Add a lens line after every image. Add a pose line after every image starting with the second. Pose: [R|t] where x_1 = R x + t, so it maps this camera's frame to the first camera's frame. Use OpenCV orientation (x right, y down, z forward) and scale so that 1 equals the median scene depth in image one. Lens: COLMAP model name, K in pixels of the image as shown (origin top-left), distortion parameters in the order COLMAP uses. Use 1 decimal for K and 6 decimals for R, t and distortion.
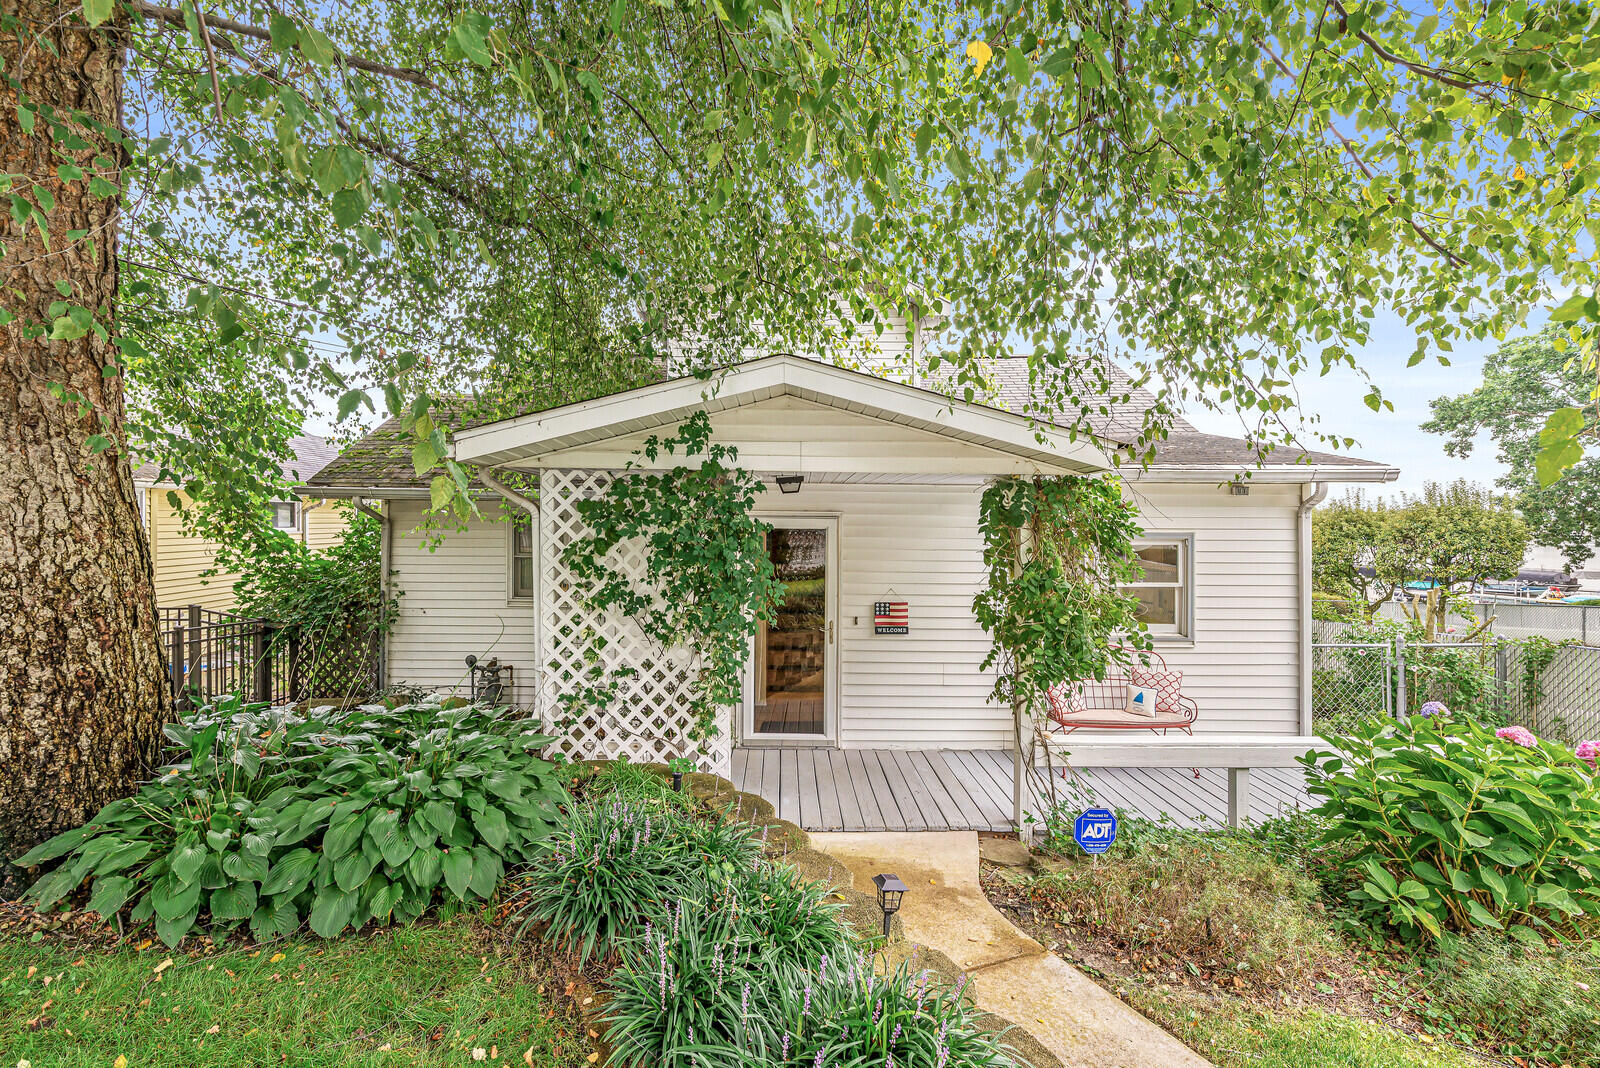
lens RADIAL K [[696.5, 0, 786.3], [0, 696.5, 523.4], [0, 0, 1]] dist [0.000948, -0.000234]
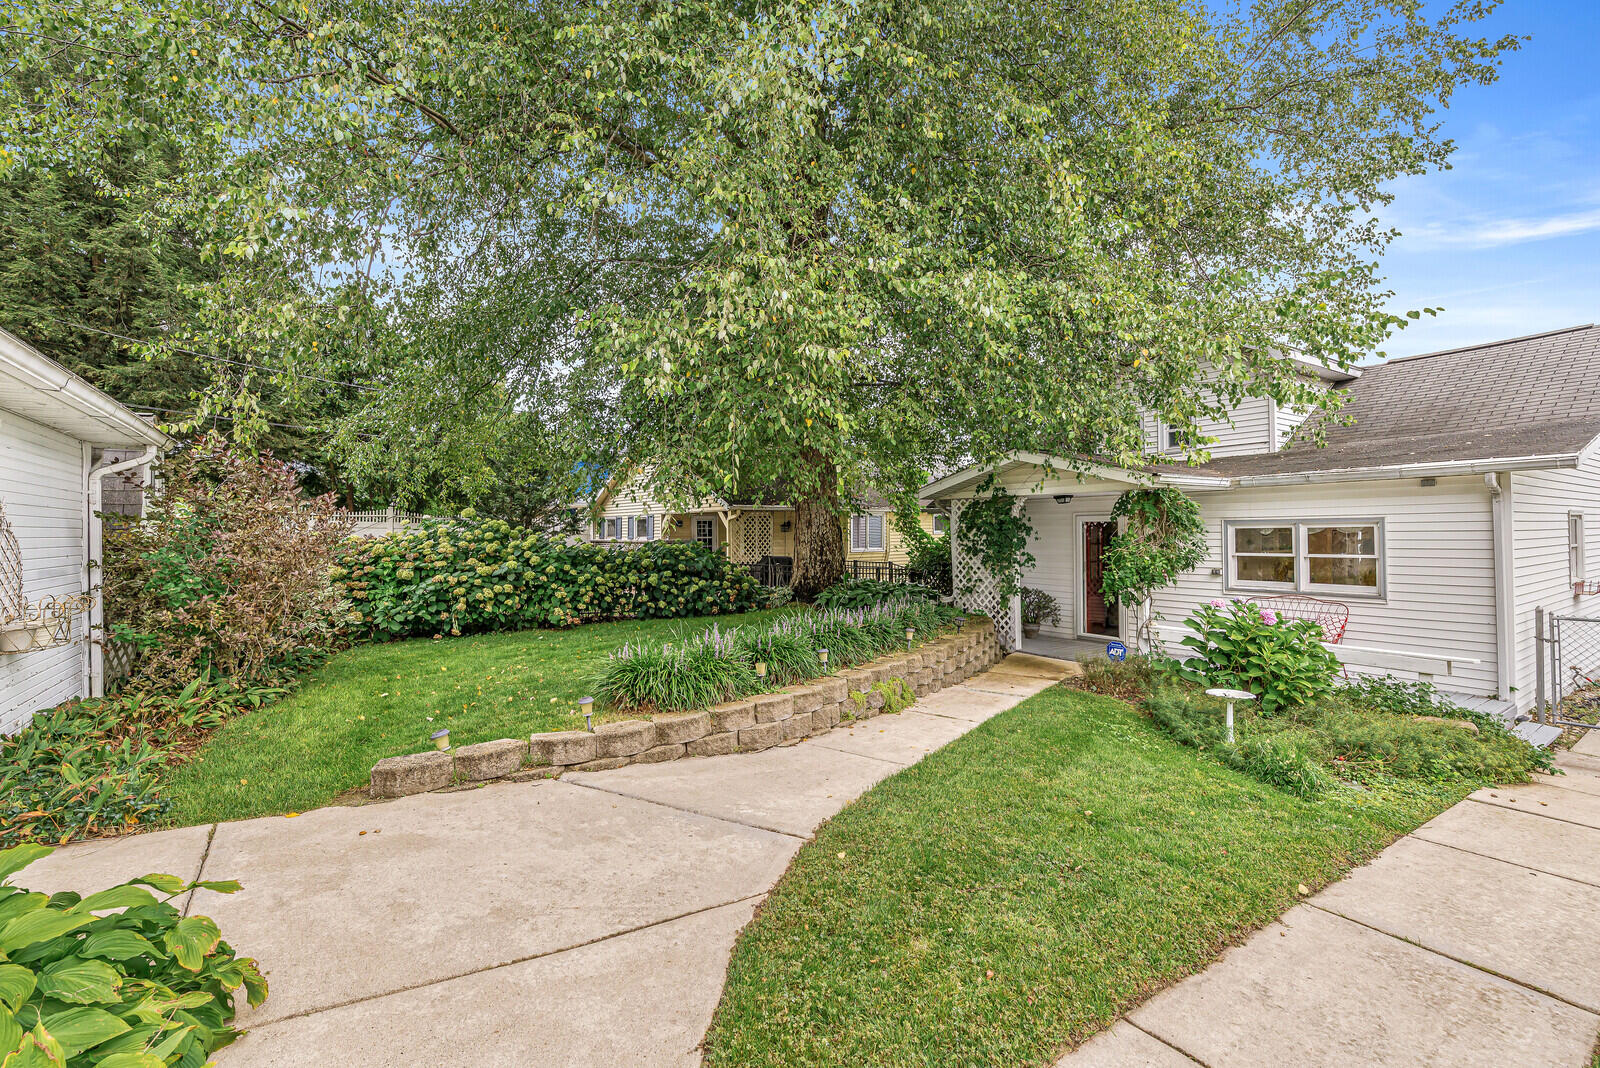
lens RADIAL K [[696.5, 0, 786.3], [0, 696.5, 523.4], [0, 0, 1]] dist [0.000948, -0.000234]
pose [[0.549931, -0.022223, -0.834914, 1.452880], [0.010225, 0.999750, -0.019876, 0.054526], [0.835148, 0.002394, 0.550021, -0.919721]]
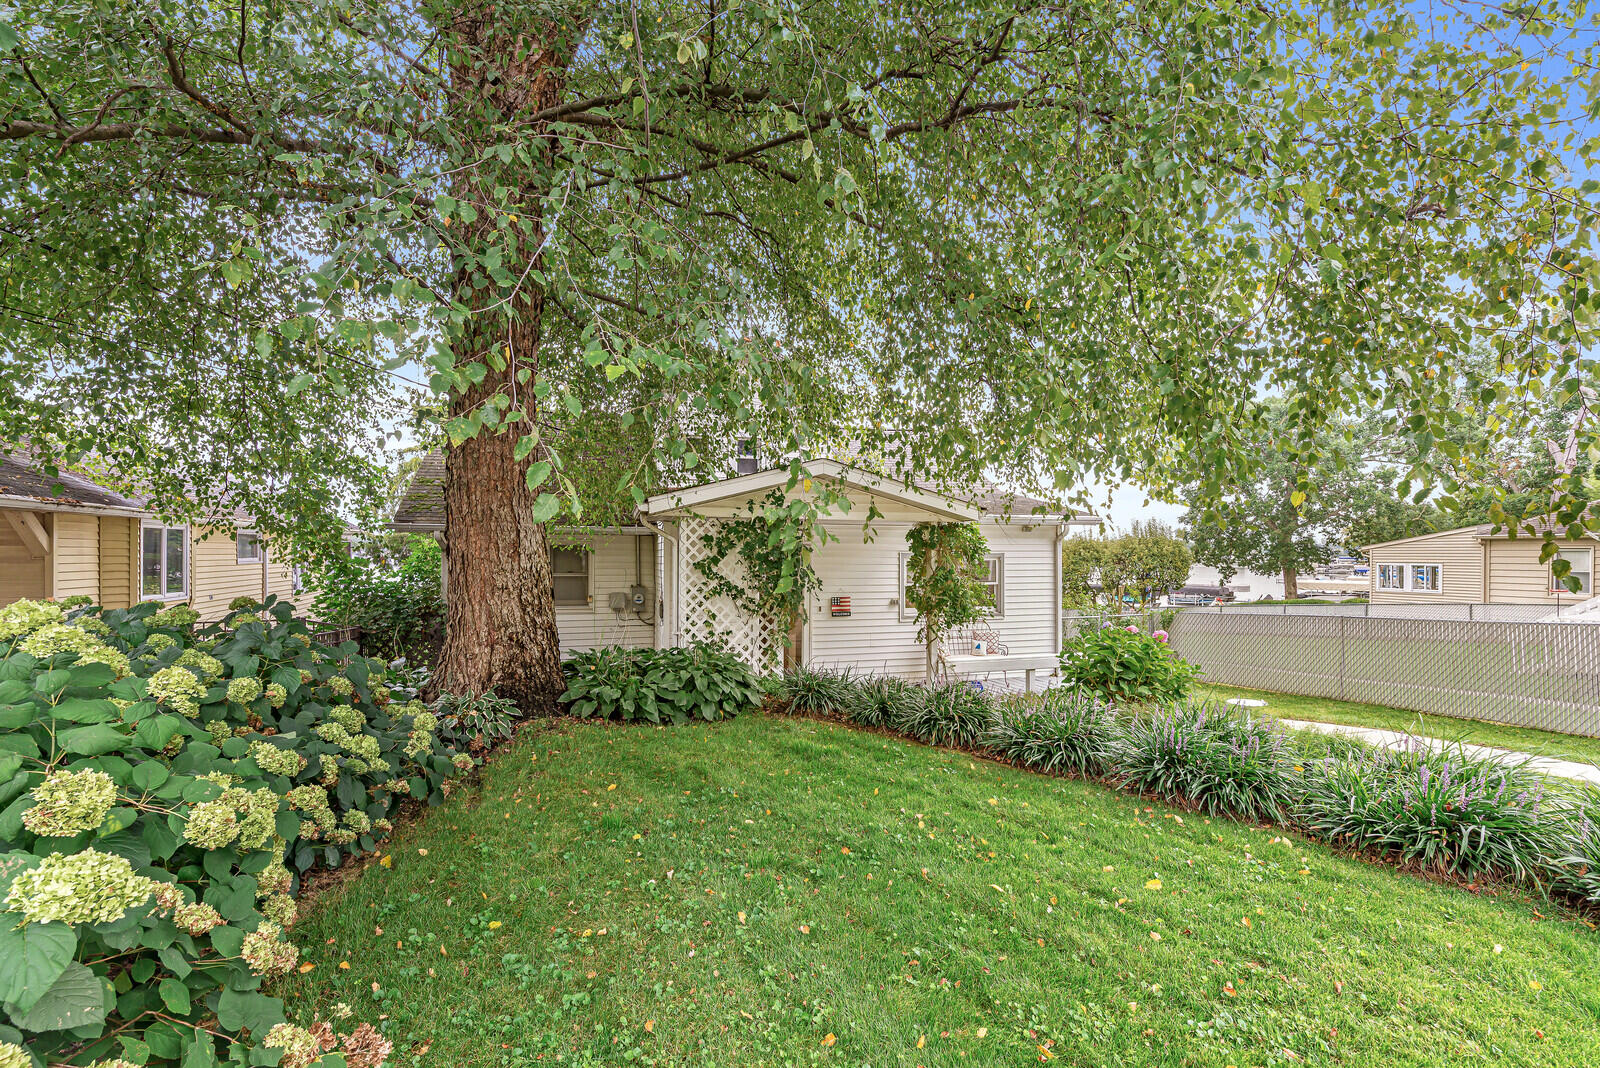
lens RADIAL K [[699.0, 0, 785.4], [0, 699.0, 562.8], [0, 0, 1]] dist [0.001002, -0.000008]
pose [[0.963419, -0.010844, 0.267782, -0.561211], [0.007841, 0.999894, 0.012281, 0.016203], [-0.267887, -0.009733, 0.963401, -0.738213]]
